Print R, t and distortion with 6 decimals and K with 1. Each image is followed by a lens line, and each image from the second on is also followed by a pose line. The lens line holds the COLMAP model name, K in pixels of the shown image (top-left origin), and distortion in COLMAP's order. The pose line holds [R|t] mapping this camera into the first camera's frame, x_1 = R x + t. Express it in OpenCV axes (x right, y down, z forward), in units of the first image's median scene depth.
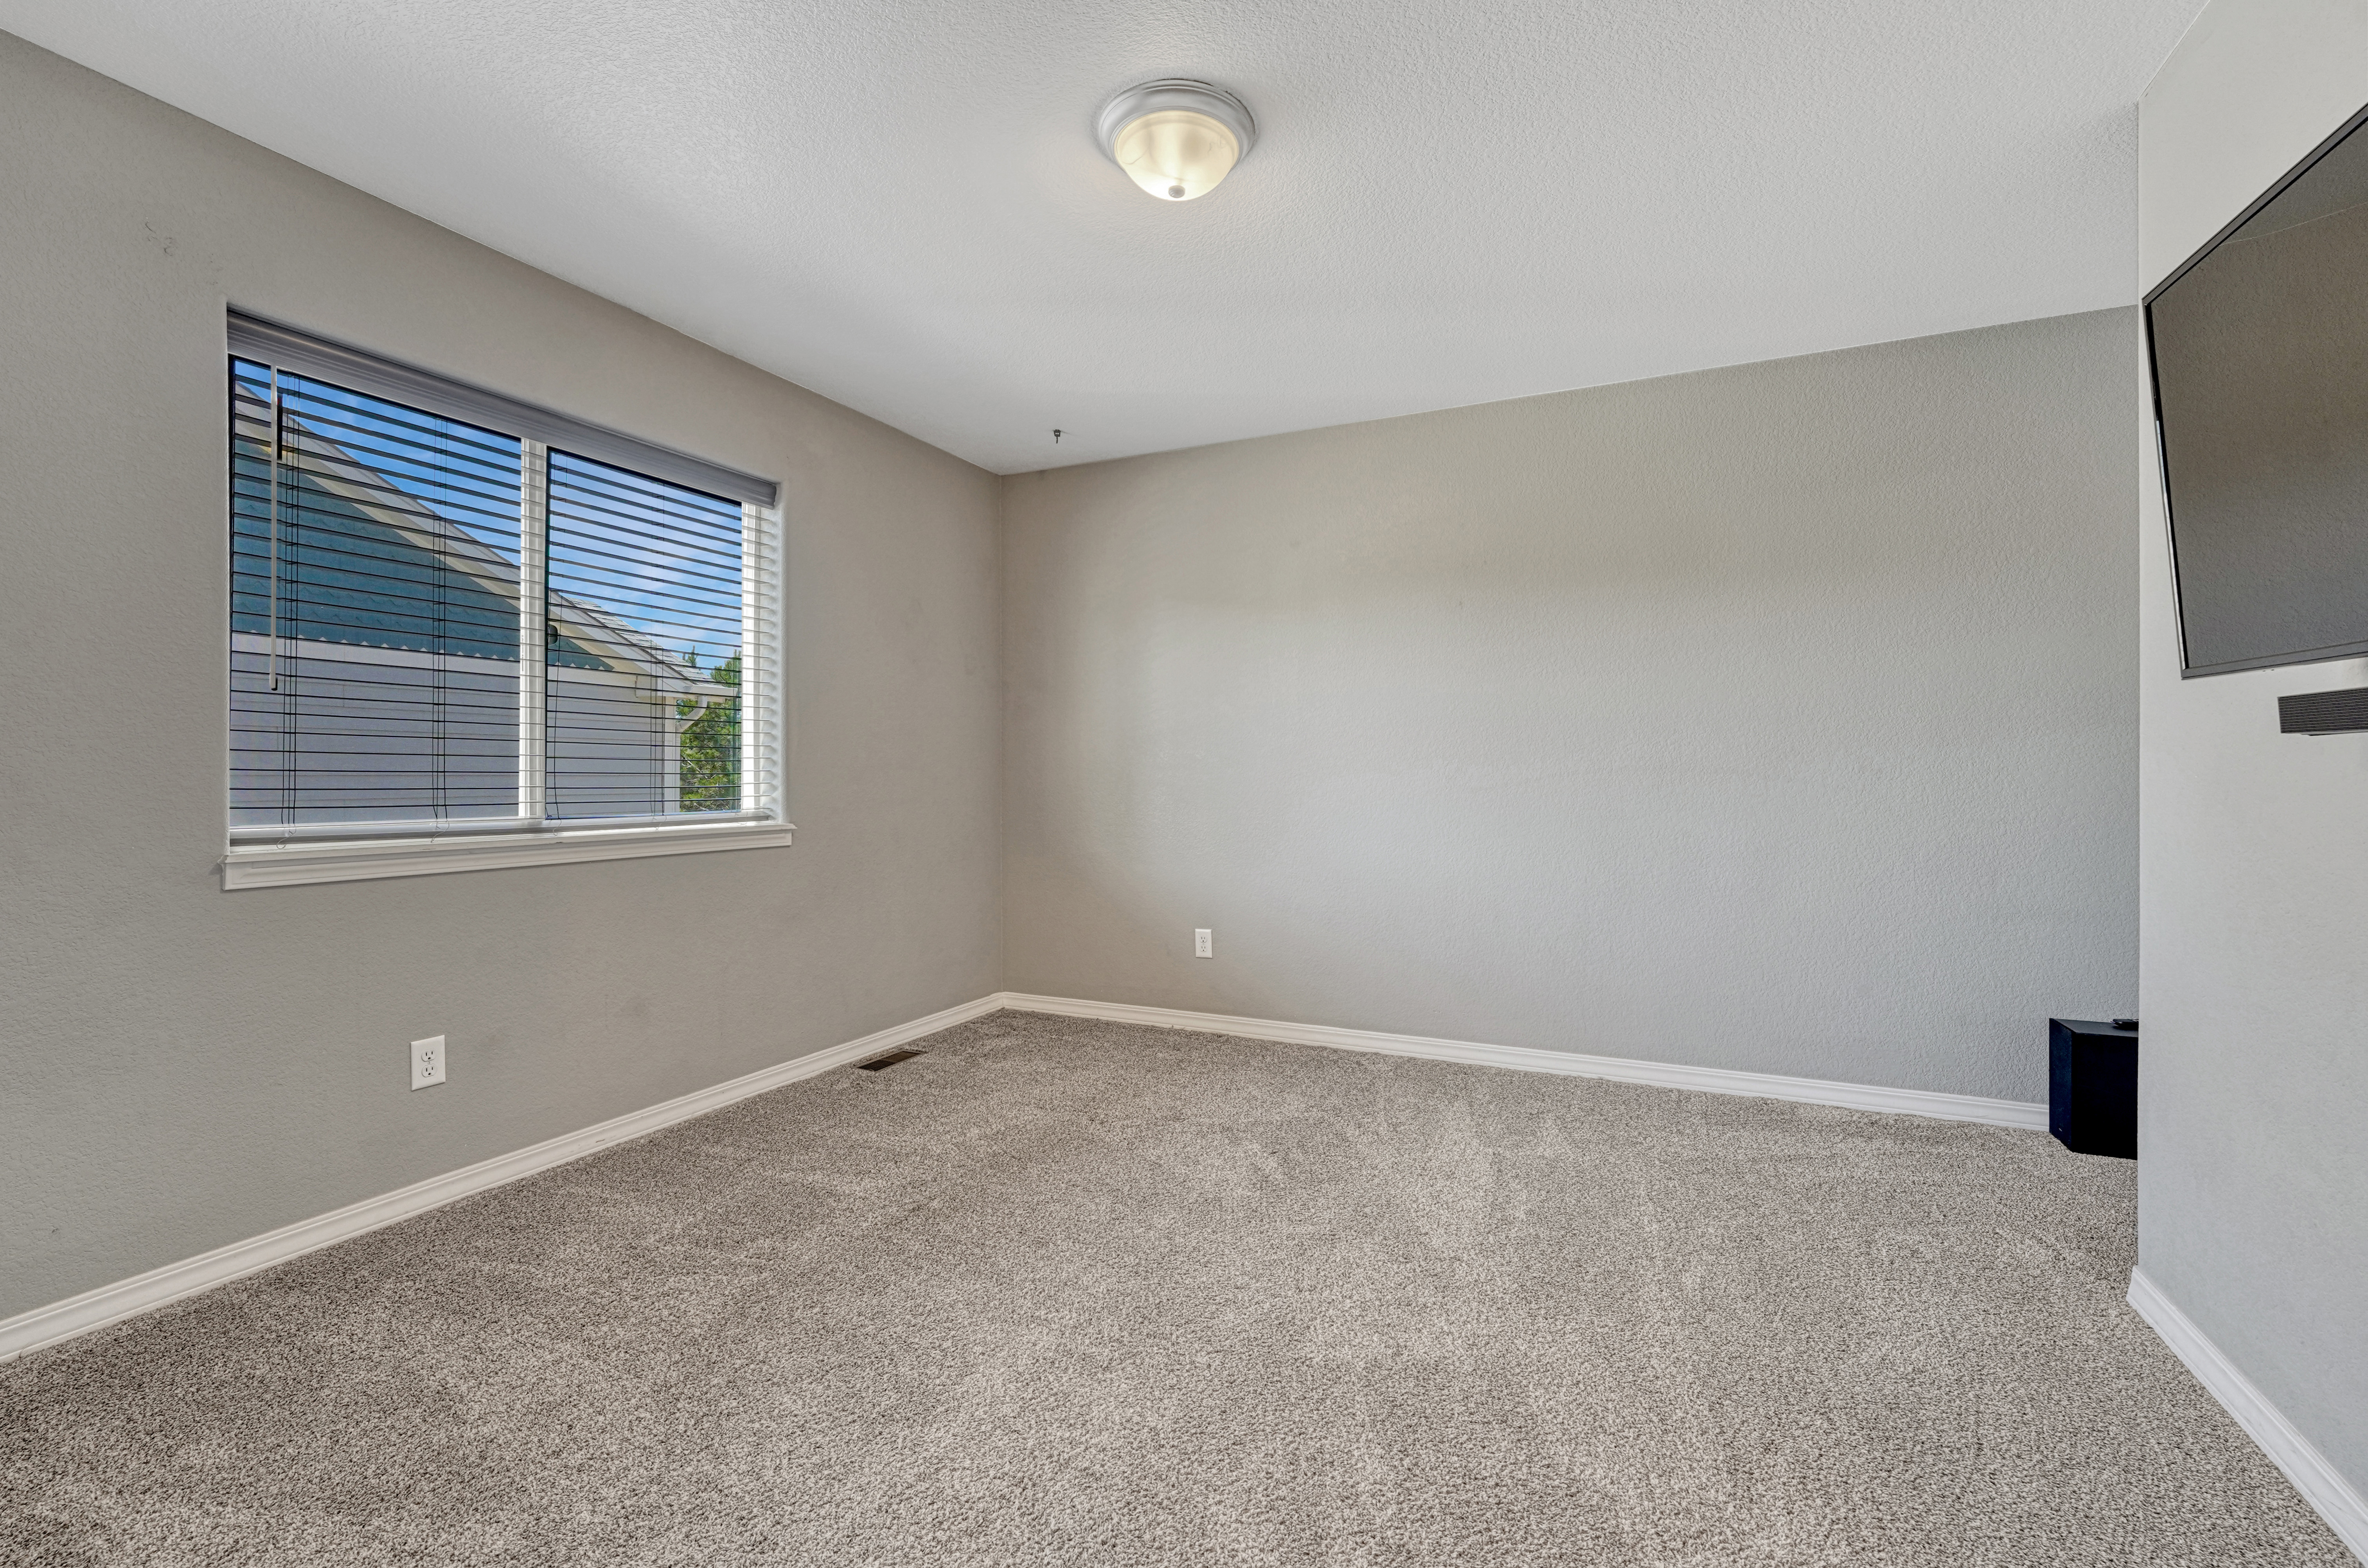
lens RADIAL K [[981.6, 0, 1195.0], [0, 981.6, 784.4], [0, 0, 1]] dist [-0.009291, -0.000191]
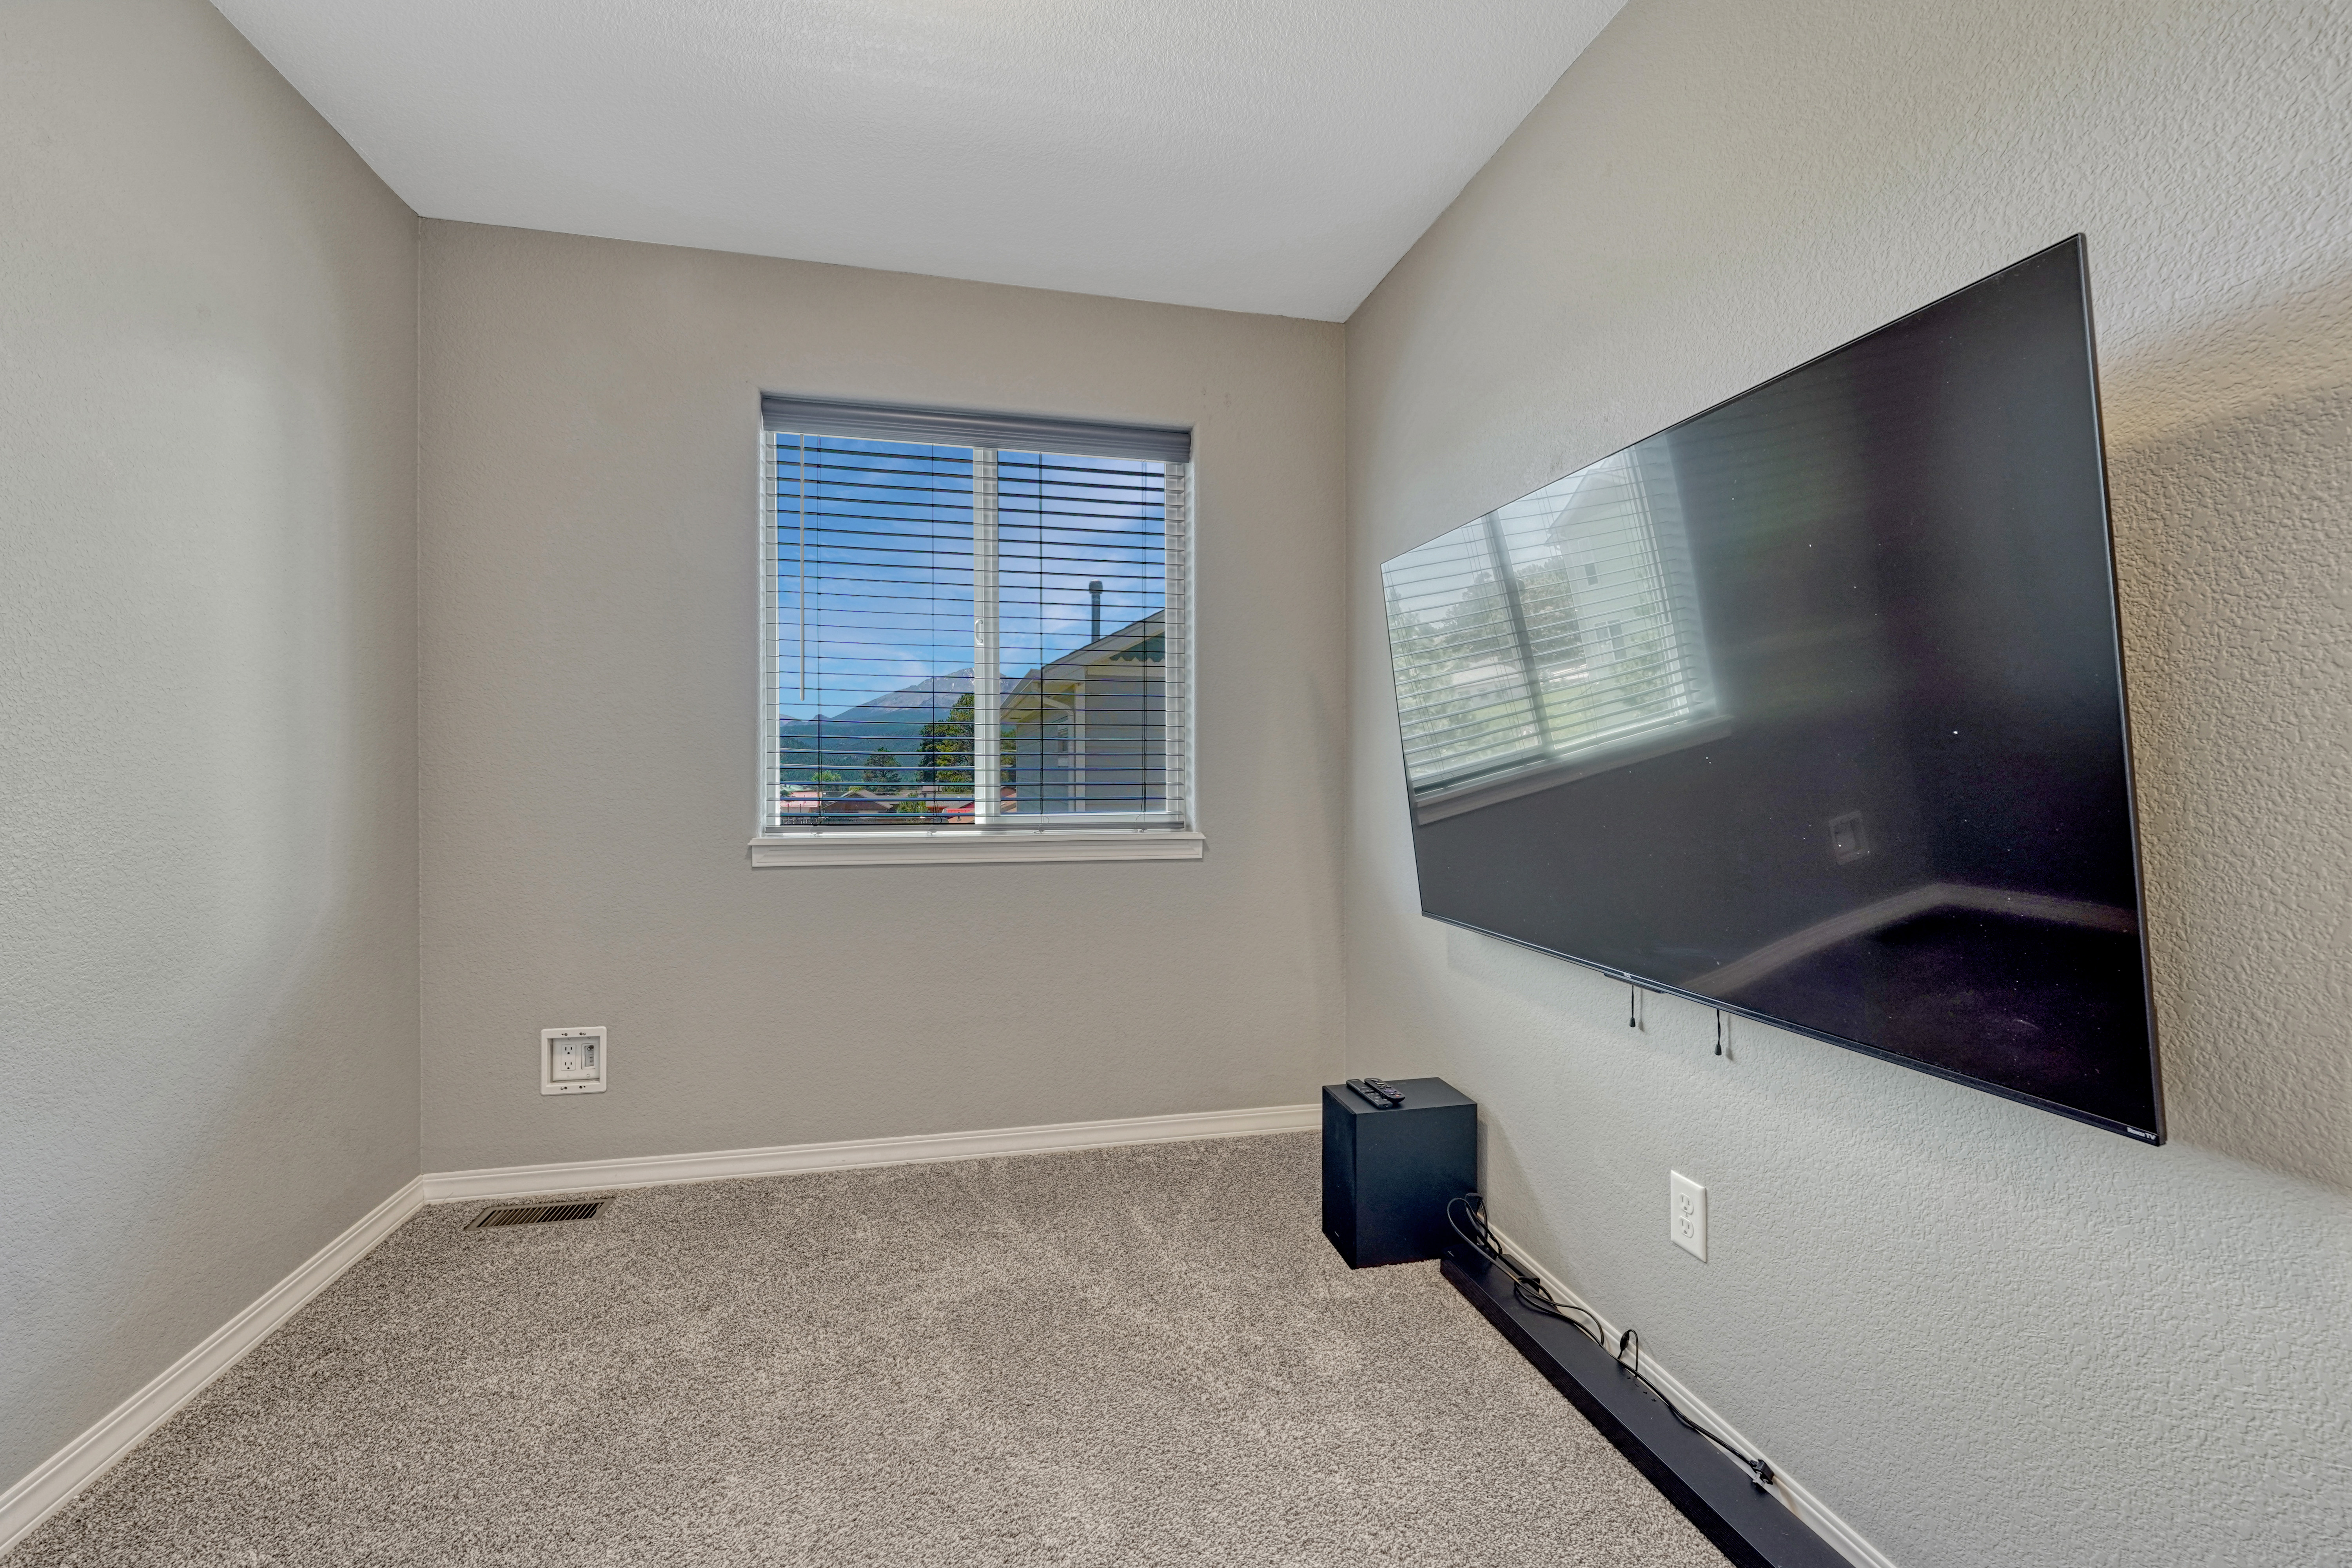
lens RADIAL K [[975.1, 0, 1186.9], [0, 975.1, 784.4], [0, 0, 1]] dist [-0.009291, -0.000191]
pose [[0.642323, 0.011100, -0.766353, 0.247940], [-0.008272, 0.999937, 0.007551, -0.008310], [0.766389, 0.001490, 0.642375, 0.506338]]
